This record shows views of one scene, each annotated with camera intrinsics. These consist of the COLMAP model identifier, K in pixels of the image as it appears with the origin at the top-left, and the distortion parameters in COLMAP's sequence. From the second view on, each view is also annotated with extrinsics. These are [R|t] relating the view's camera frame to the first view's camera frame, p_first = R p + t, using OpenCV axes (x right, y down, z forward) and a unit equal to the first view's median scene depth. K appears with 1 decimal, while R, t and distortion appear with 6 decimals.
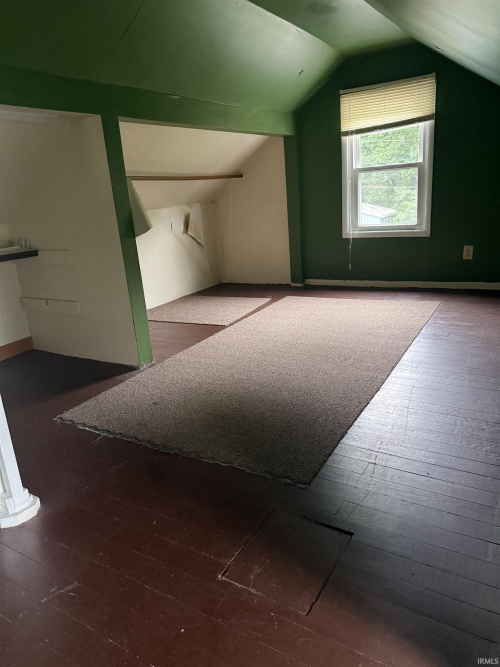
lens RADIAL K [[469.5, 0, 250.0], [0, 469.5, 333.5], [0, 0, 1]] dist [0.000245, -0.000368]
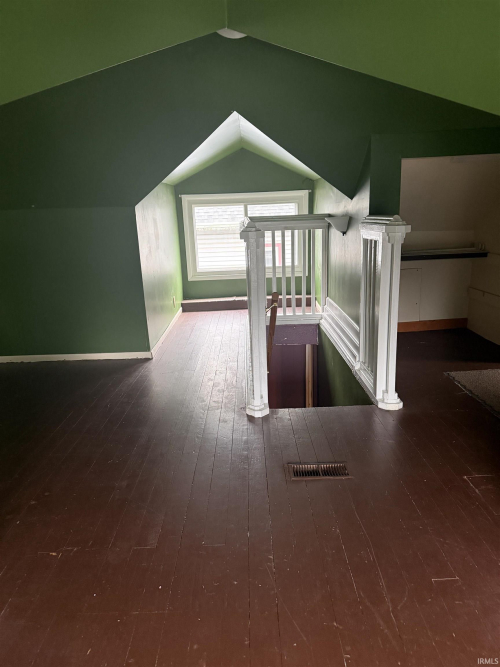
lens RADIAL K [[469.5, 0, 250.0], [0, 469.5, 333.5], [0, 0, 1]] dist [0.000245, -0.000368]
pose [[0.529902, 0.257355, -0.808067, 0.372346], [-0.235842, 0.959976, 0.151078, -0.009465], [0.814605, 0.110520, 0.569389, -0.290851]]
